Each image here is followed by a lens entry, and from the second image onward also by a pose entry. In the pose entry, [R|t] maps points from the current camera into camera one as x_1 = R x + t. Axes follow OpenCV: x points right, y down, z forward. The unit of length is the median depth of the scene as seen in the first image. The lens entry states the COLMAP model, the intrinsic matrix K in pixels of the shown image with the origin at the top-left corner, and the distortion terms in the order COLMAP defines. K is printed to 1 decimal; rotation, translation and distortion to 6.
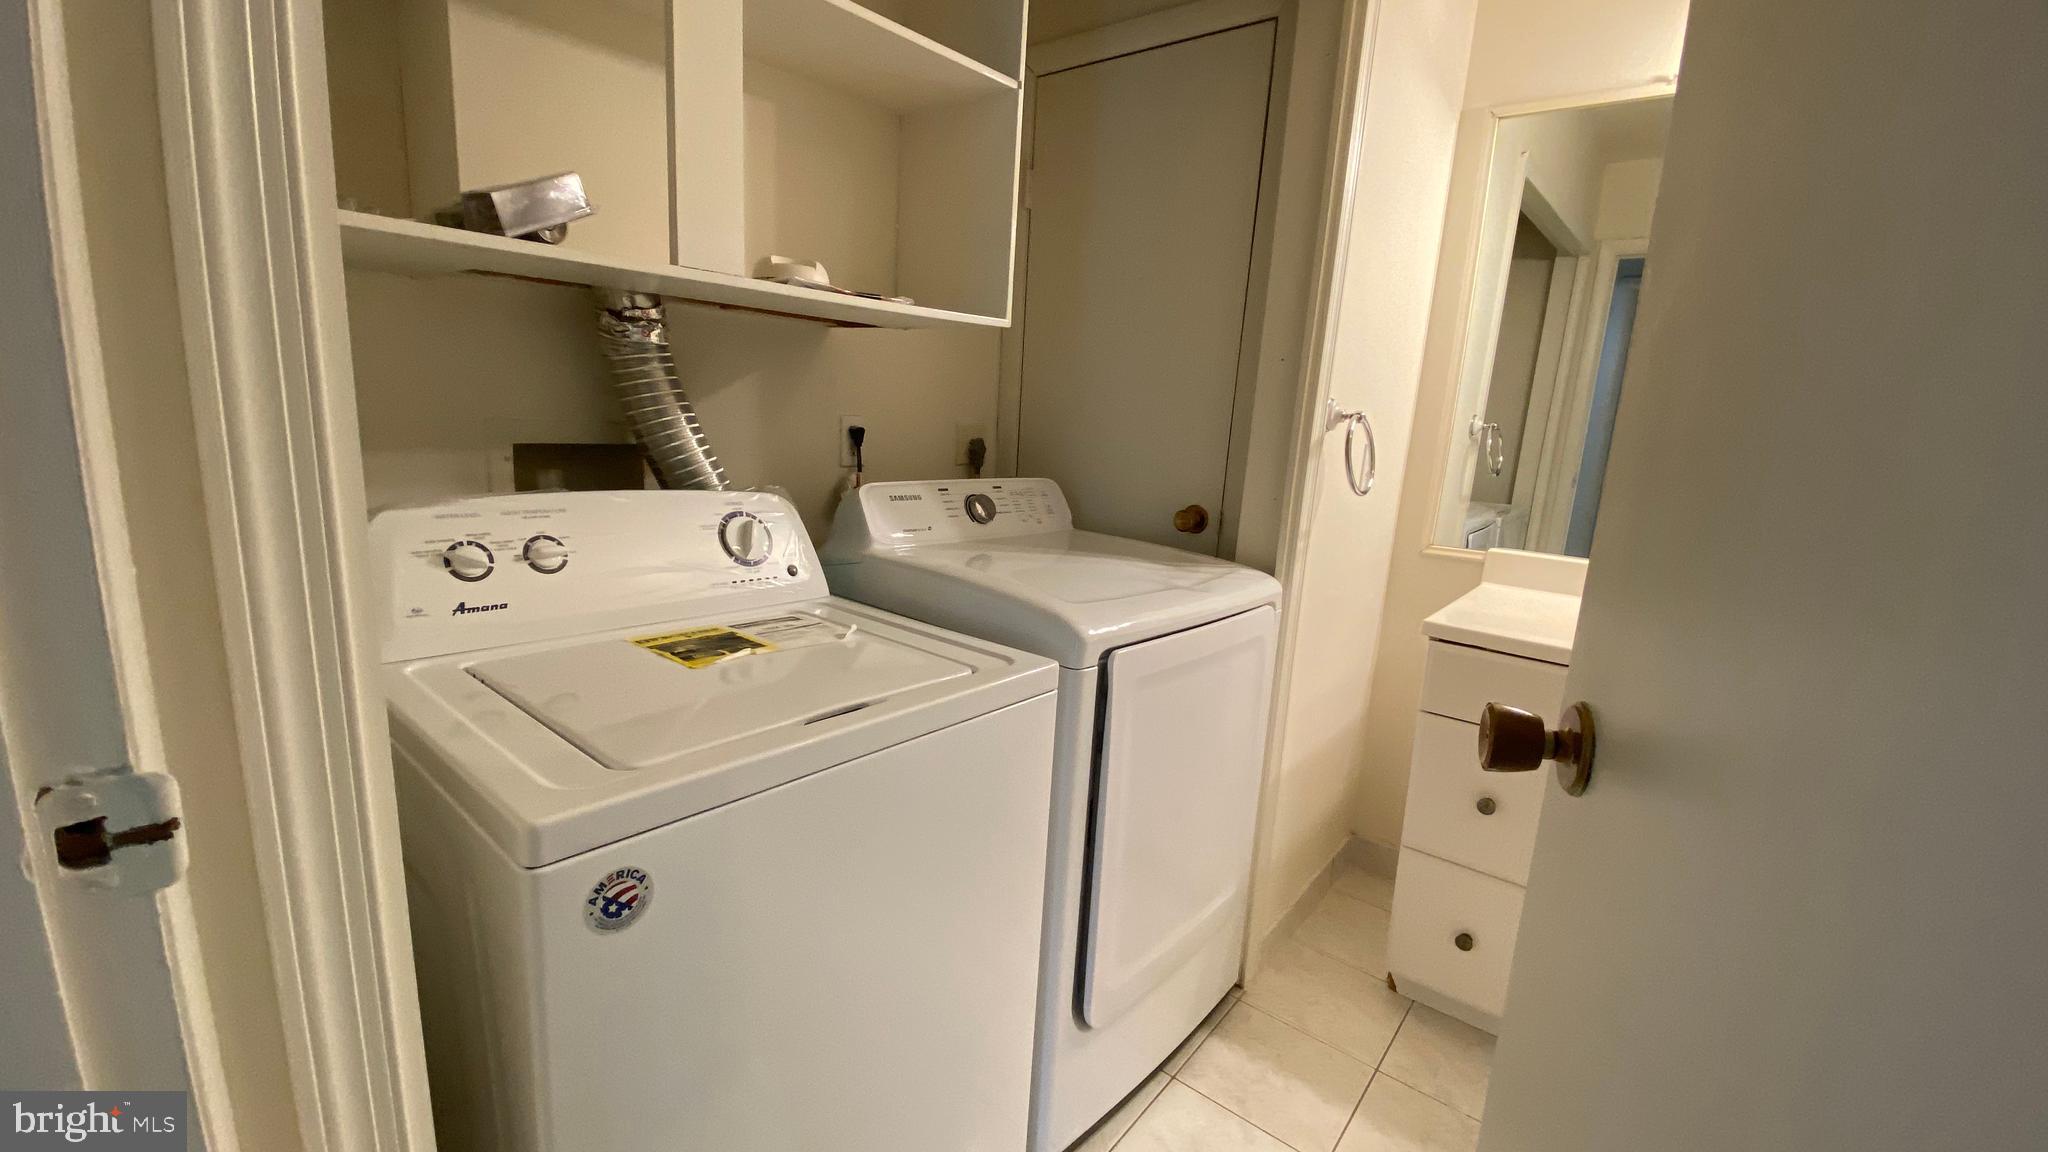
lens RADIAL K [[835.9, 0, 1013.9], [0, 835.9, 575.1], [0, 0, 1]] dist [0.036883, -0.029196]
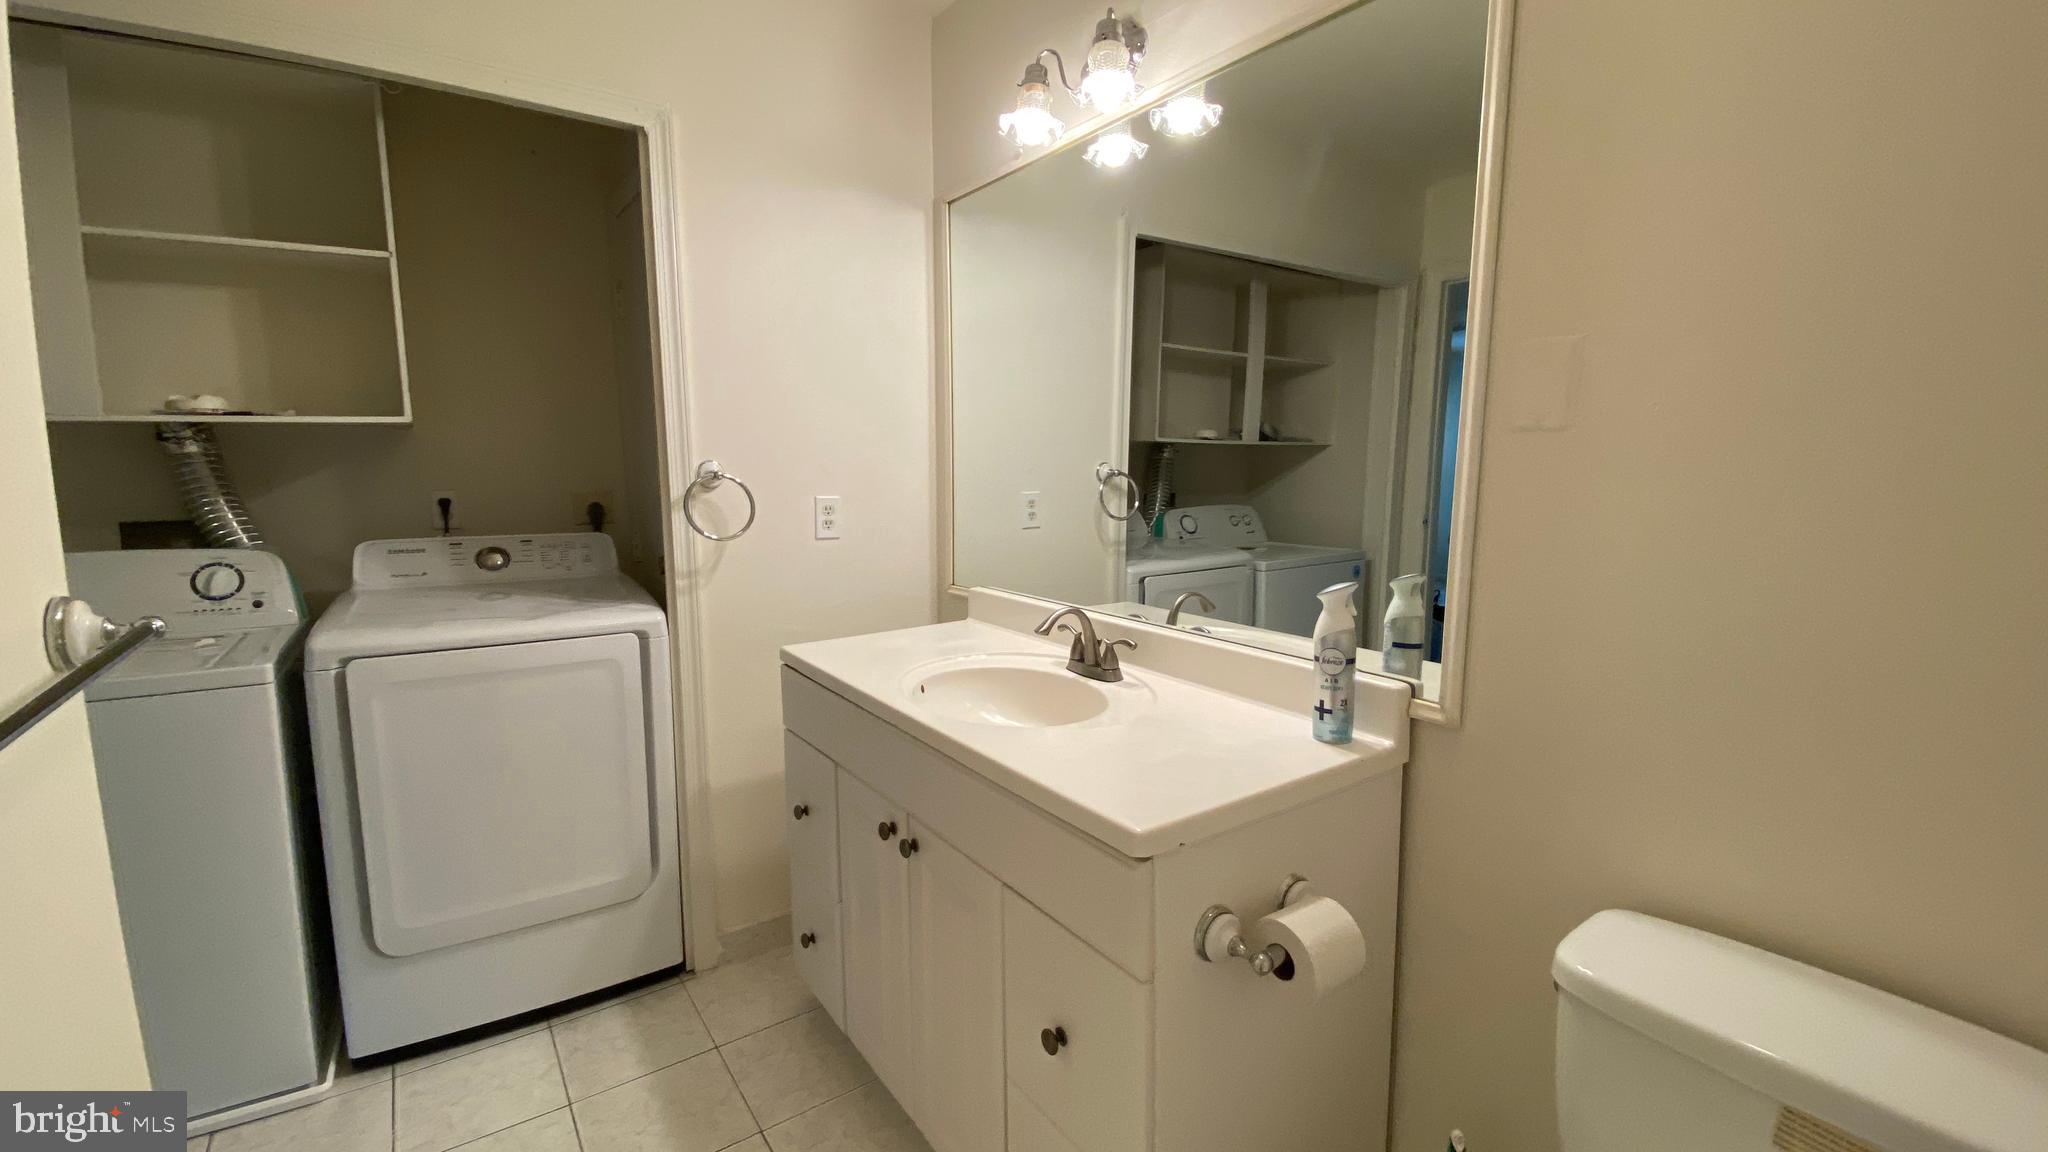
lens RADIAL K [[835.9, 0, 1013.9], [0, 835.9, 575.1], [0, 0, 1]] dist [0.036883, -0.029196]
pose [[0.962380, -0.014349, -0.271327, 1.359832], [-0.004764, 0.997560, -0.069651, 0.038921], [0.271664, 0.068324, 0.959964, -0.022838]]
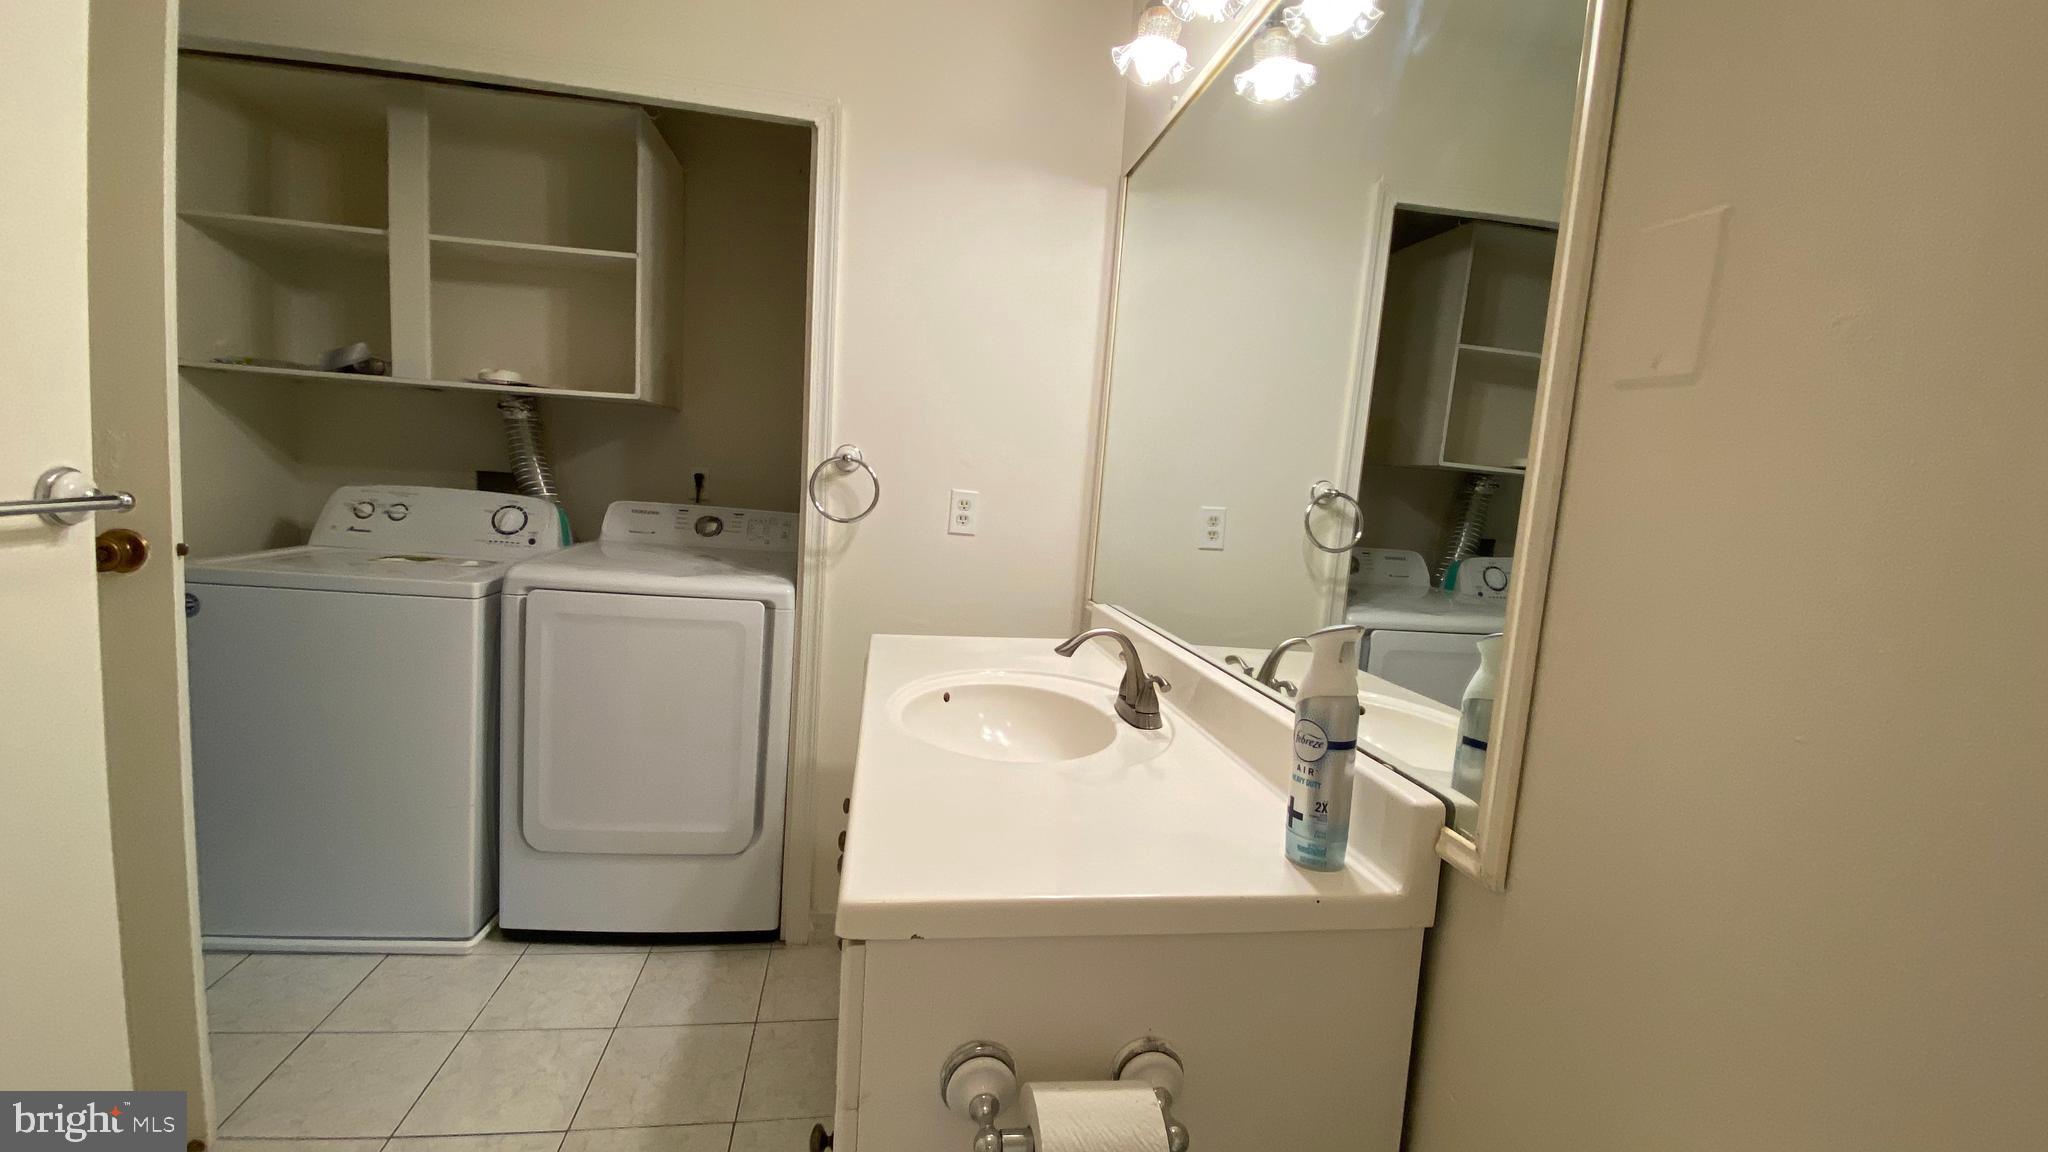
lens RADIAL K [[835.9, 0, 1013.9], [0, 835.9, 575.1], [0, 0, 1]] dist [0.036883, -0.029196]
pose [[0.750757, 0.075639, -0.656234, 1.666890], [-0.161697, 0.984244, -0.071541, 0.027390], [0.640483, 0.159820, 0.751159, 0.336720]]
